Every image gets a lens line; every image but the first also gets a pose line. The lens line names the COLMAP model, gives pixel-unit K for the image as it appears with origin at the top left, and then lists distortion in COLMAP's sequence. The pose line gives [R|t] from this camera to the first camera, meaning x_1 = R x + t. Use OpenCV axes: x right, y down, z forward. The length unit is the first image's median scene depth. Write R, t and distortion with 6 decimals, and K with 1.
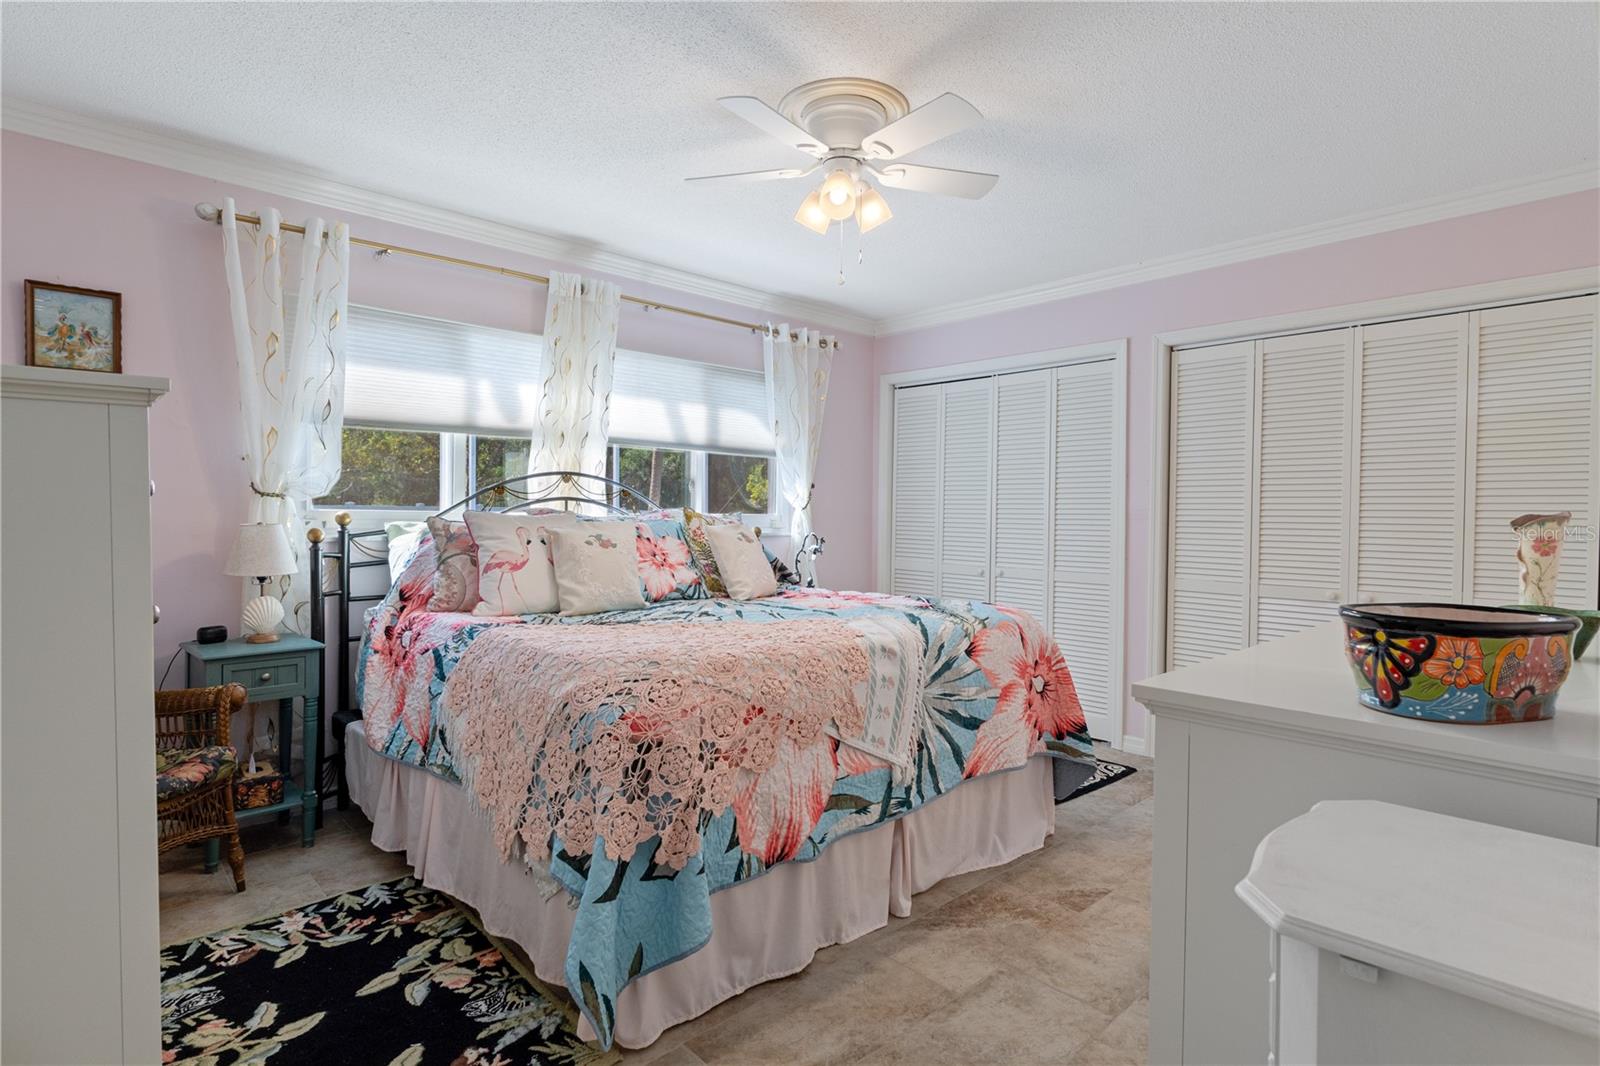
lens RADIAL K [[808.4, 0, 798.2], [0, 808.4, 524.8], [0, 0, 1]] dist [-0.003288, -0.000490]
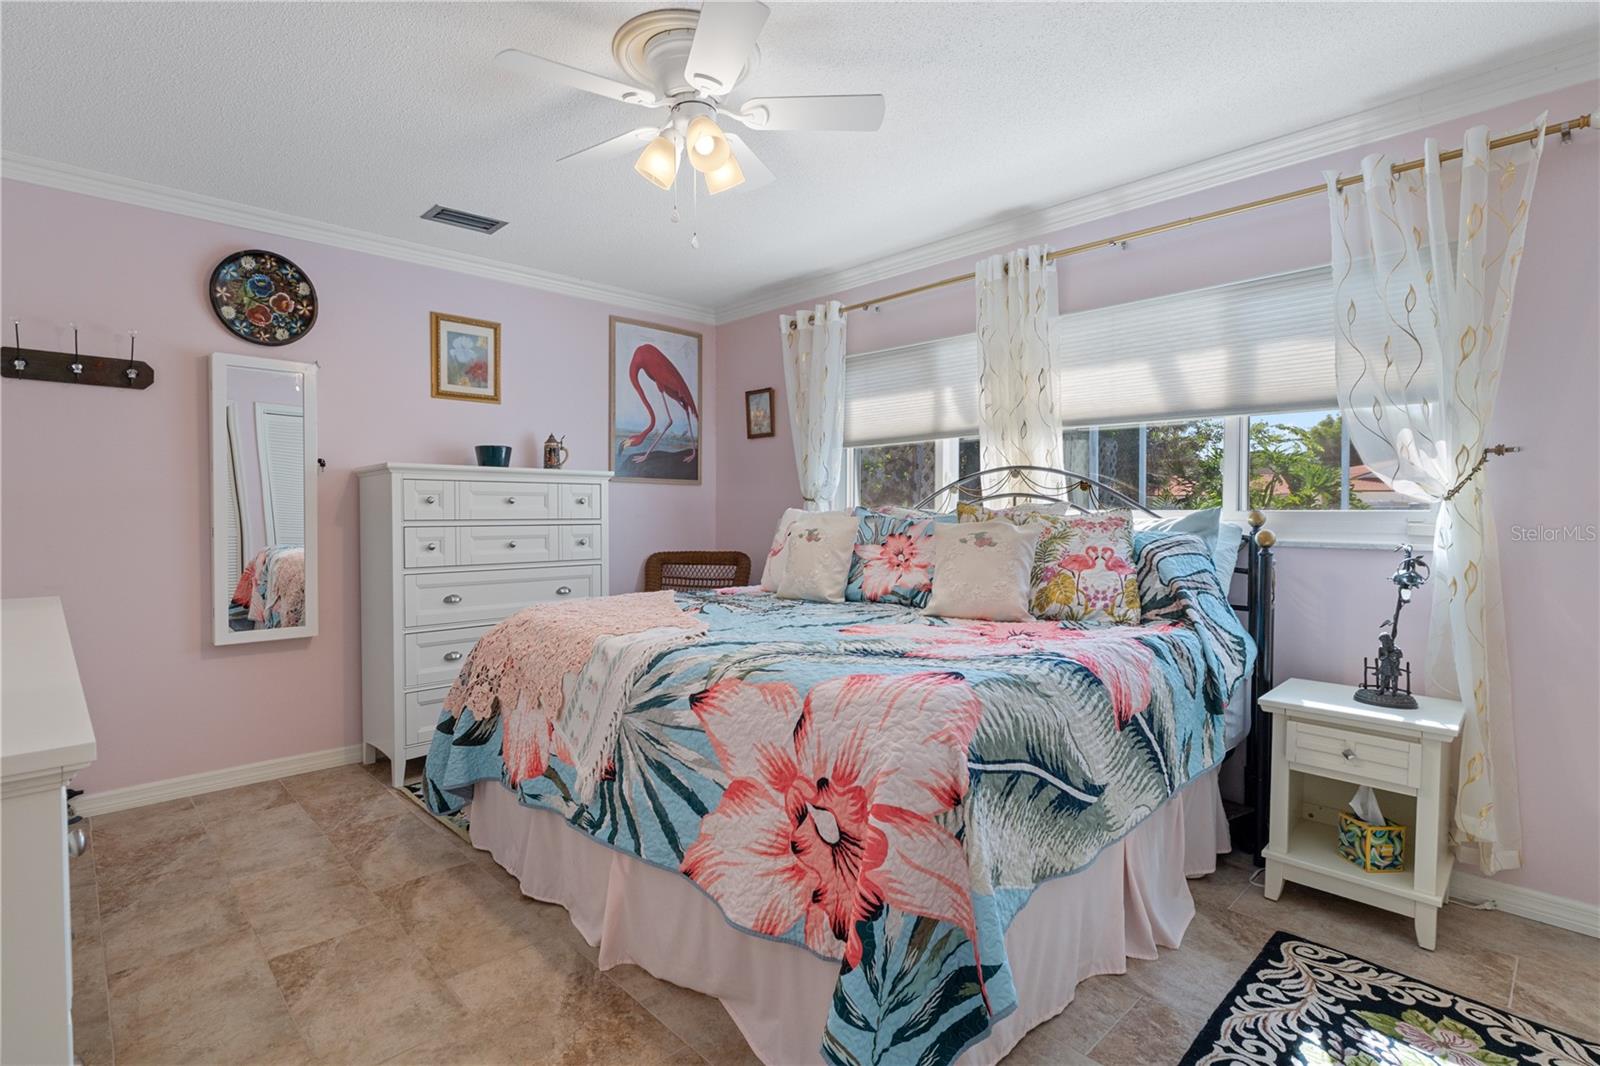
lens RADIAL K [[777.4, 0, 795.8], [0, 777.4, 527.3], [0, 0, 1]] dist [0.005083, 0.000208]
pose [[0.001499, 0.010987, -0.999939, 0.704978], [-0.016681, 0.999801, 0.010960, -0.000806], [0.999860, 0.016664, 0.001682, 0.862389]]
